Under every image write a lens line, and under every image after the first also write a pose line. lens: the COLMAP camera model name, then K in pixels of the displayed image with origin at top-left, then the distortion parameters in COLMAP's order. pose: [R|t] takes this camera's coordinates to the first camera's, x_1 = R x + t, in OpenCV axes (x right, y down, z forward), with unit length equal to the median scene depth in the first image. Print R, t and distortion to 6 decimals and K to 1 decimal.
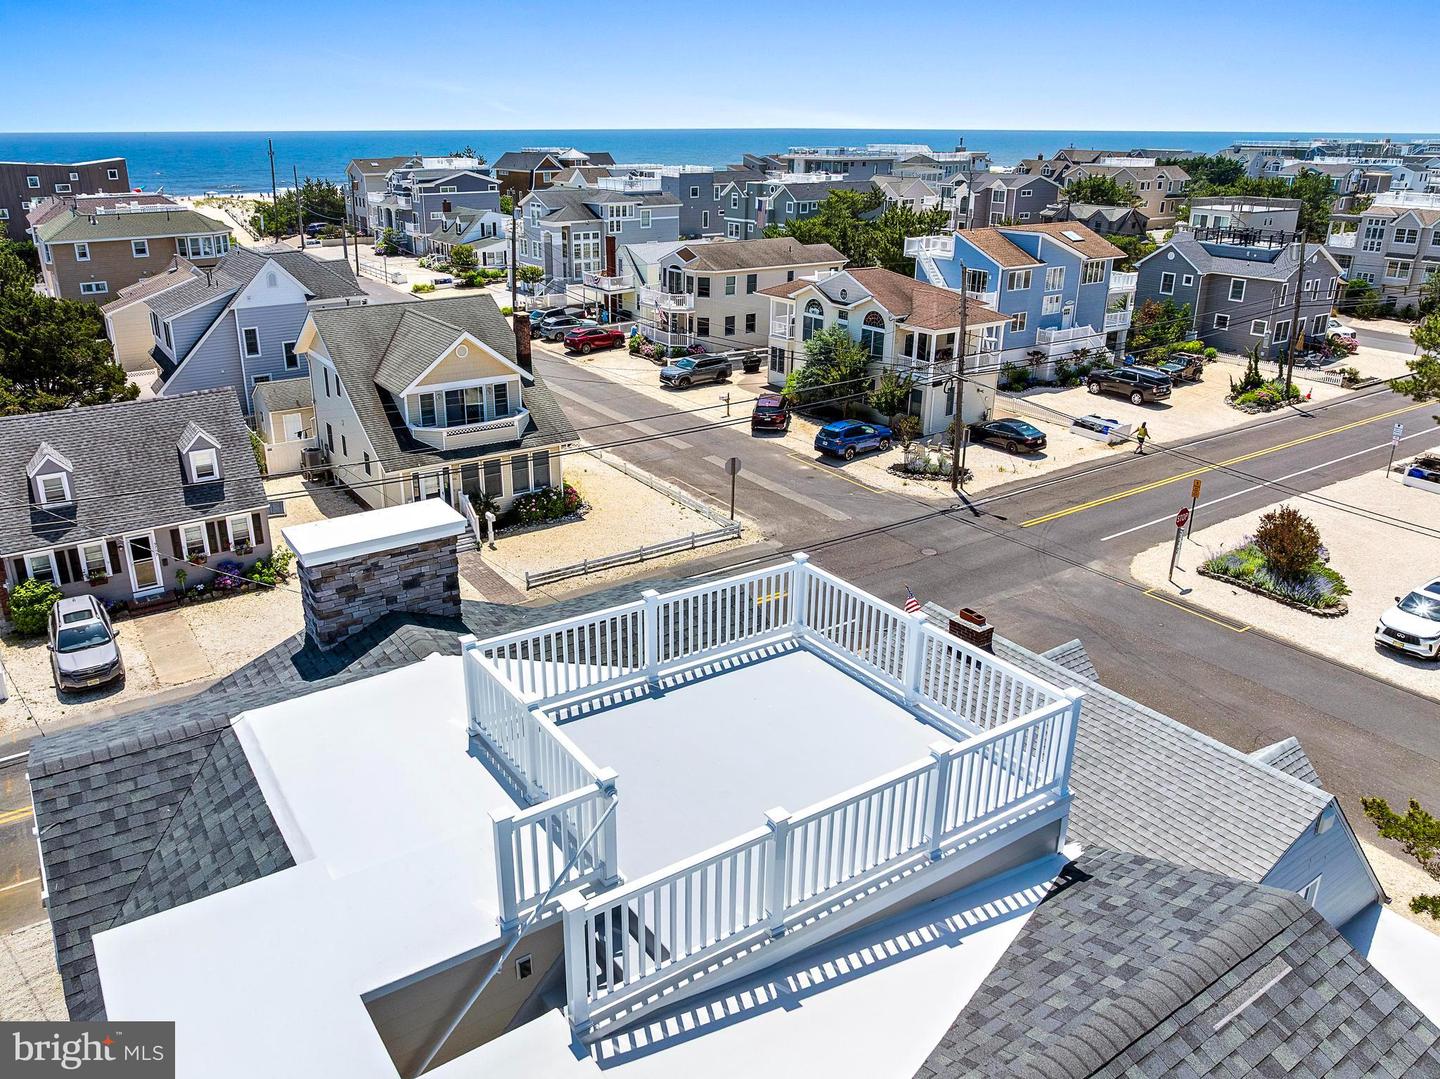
lens RADIAL K [[1098.1, 0, 710.8], [0, 1098.1, 540.8], [0, 0, 1]] dist [-0.039105, -0.002668]
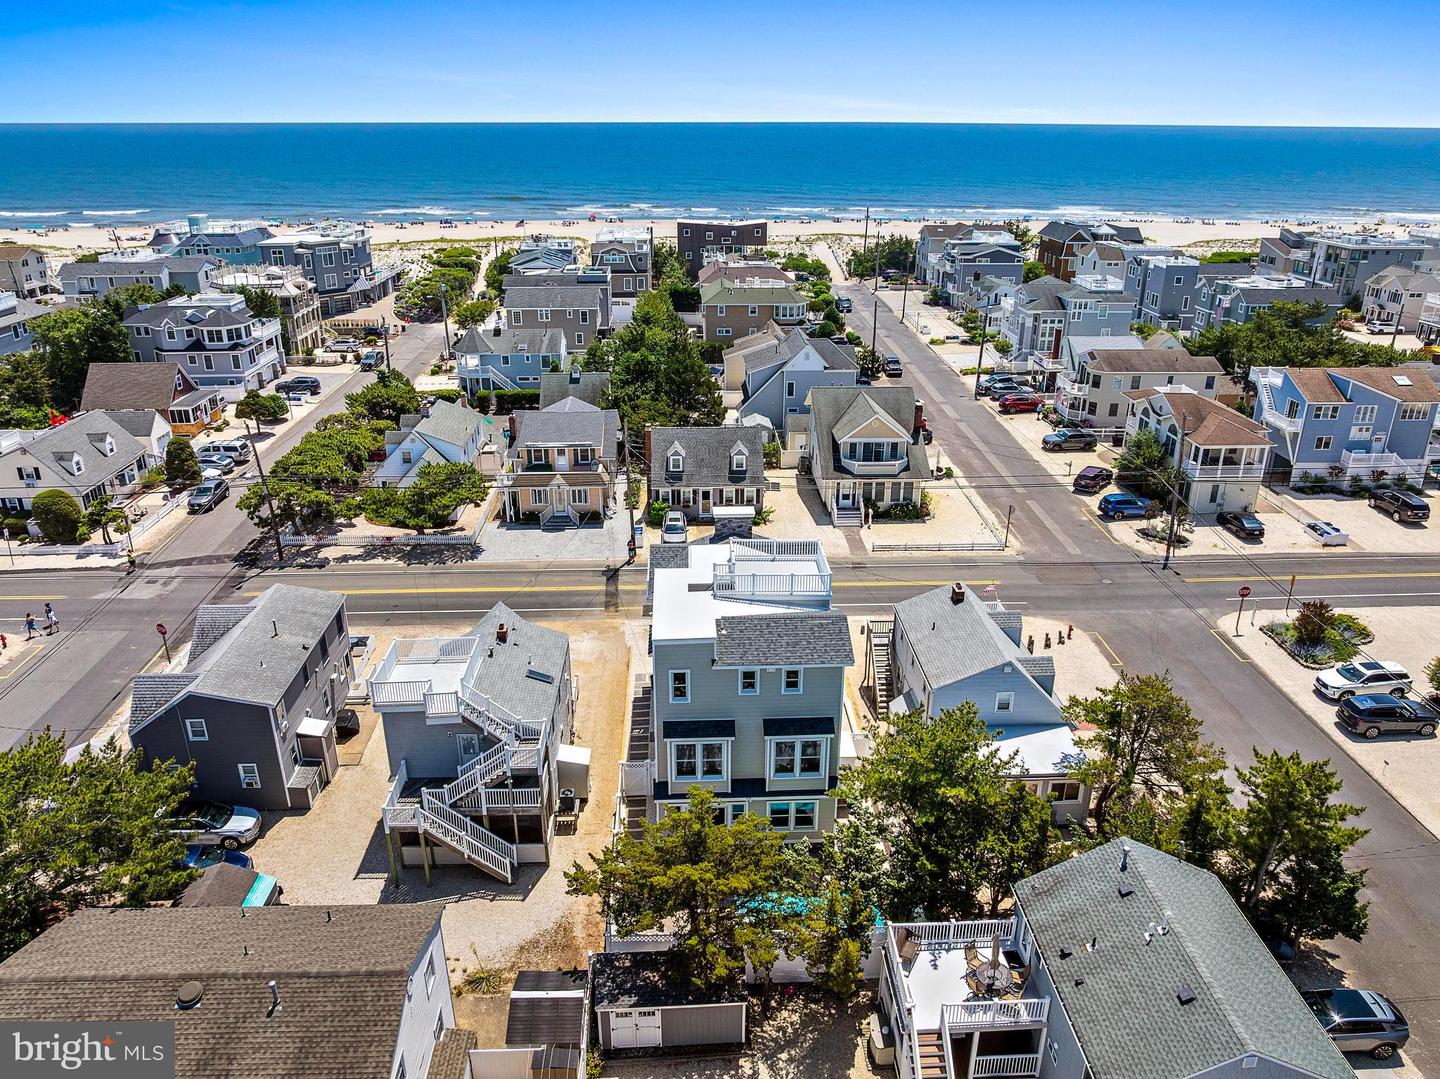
lens RADIAL K [[1293.9, 0, 723.9], [0, 1293.9, 592.7], [0, 0, 1]] dist [-0.040632, -0.008042]
pose [[0.851331, 0.220642, -0.475975, 0.524696], [-0.193339, 0.975354, 0.106326, -0.056982], [0.487704, 0.001506, 0.873008, -0.835622]]
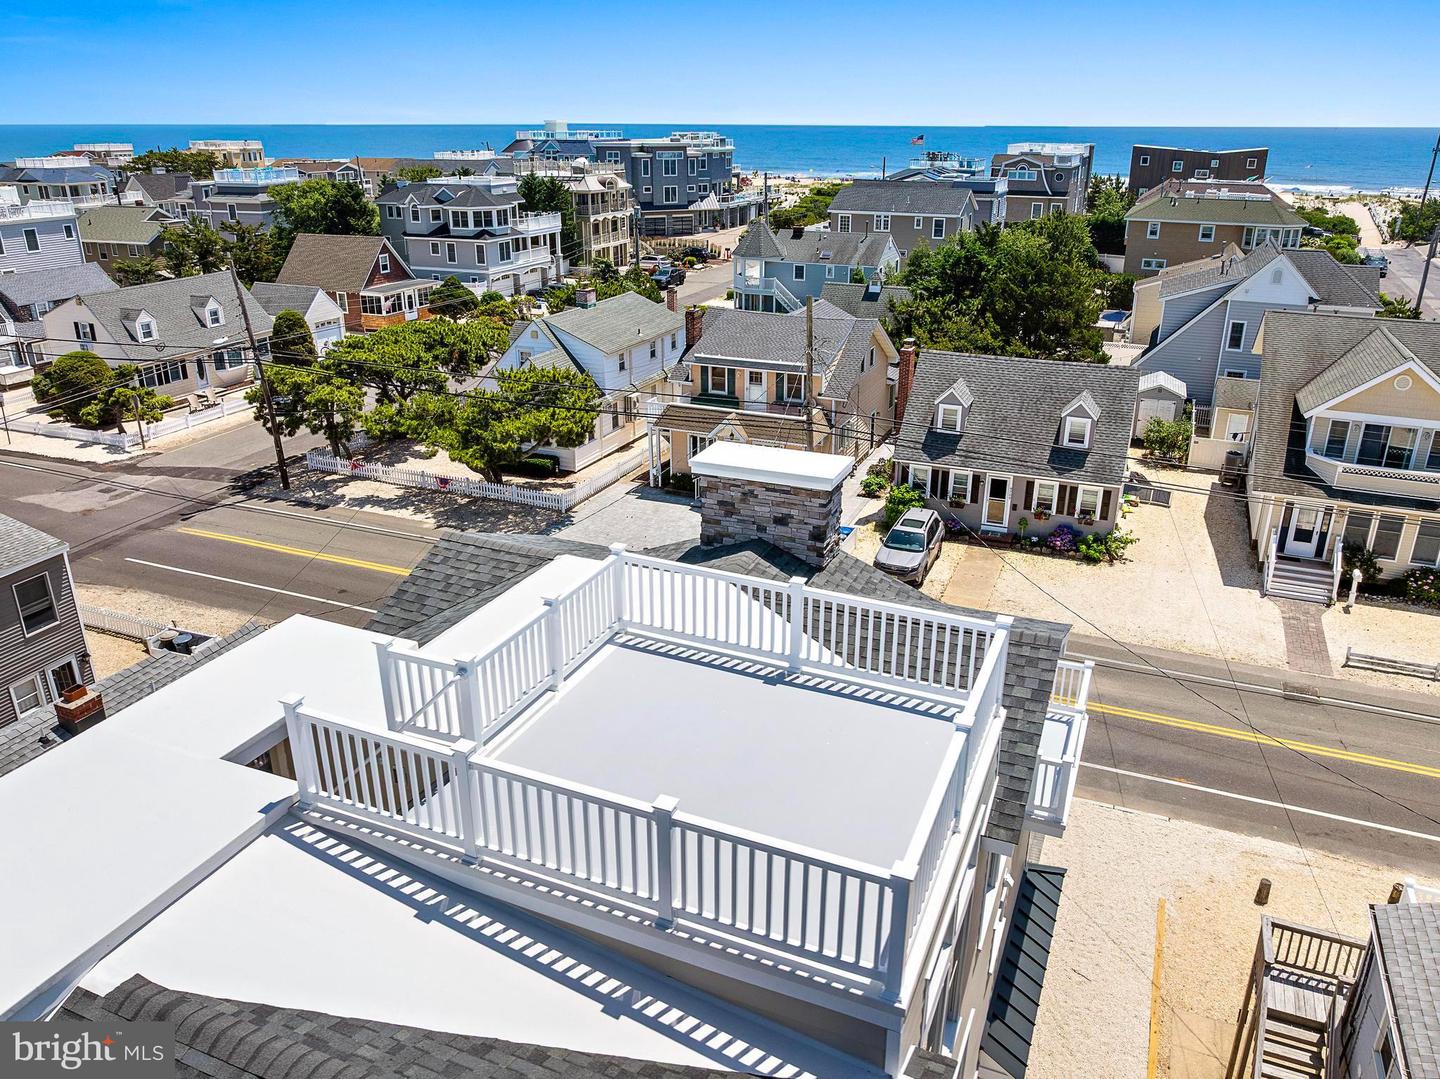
lens RADIAL K [[1075.5, 0, 718.0], [0, 1075.5, 546.2], [0, 0, 1]] dist [-0.038246, 0.003637]
pose [[0.518808, 0.314935, -0.794766, 0.146165], [-0.302934, 0.937071, 0.173576, -0.027527], [0.799418, 0.150709, 0.581565, 0.090088]]
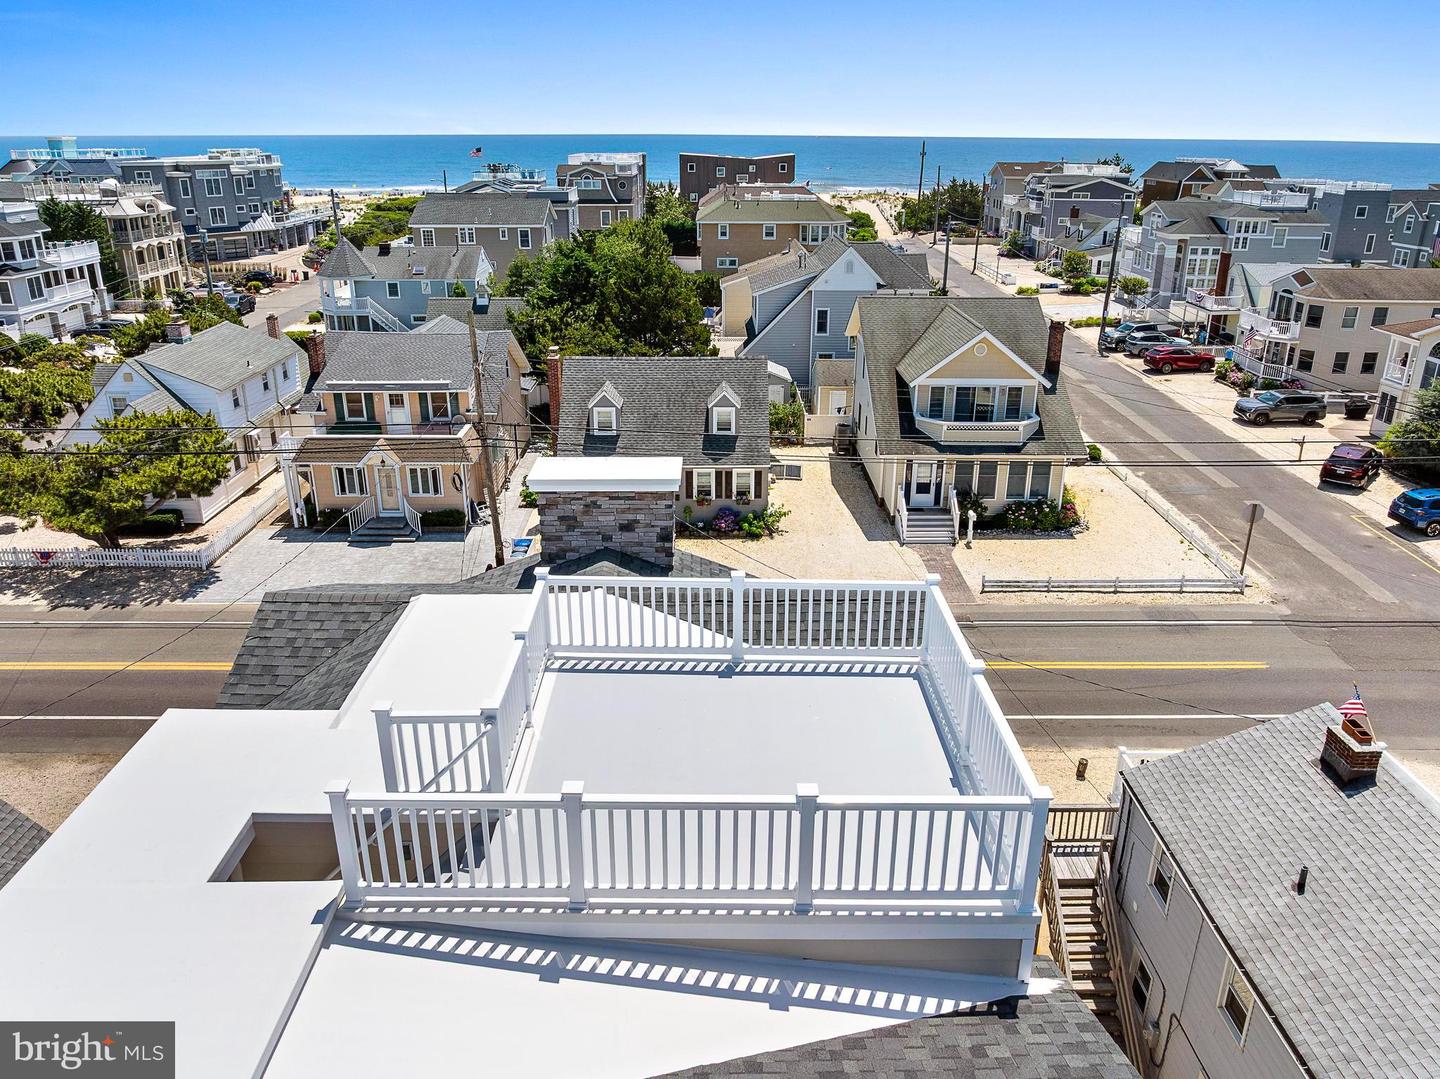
lens RADIAL K [[1073.6, 0, 720.0], [0, 1073.6, 539.5], [0, 0, 1]] dist [-0.044200, 0.001047]
pose [[0.825601, 0.201577, -0.527020, 0.099372], [-0.201980, 0.977698, 0.057544, -0.007889], [0.526866, 0.058939, 0.847902, 0.037492]]
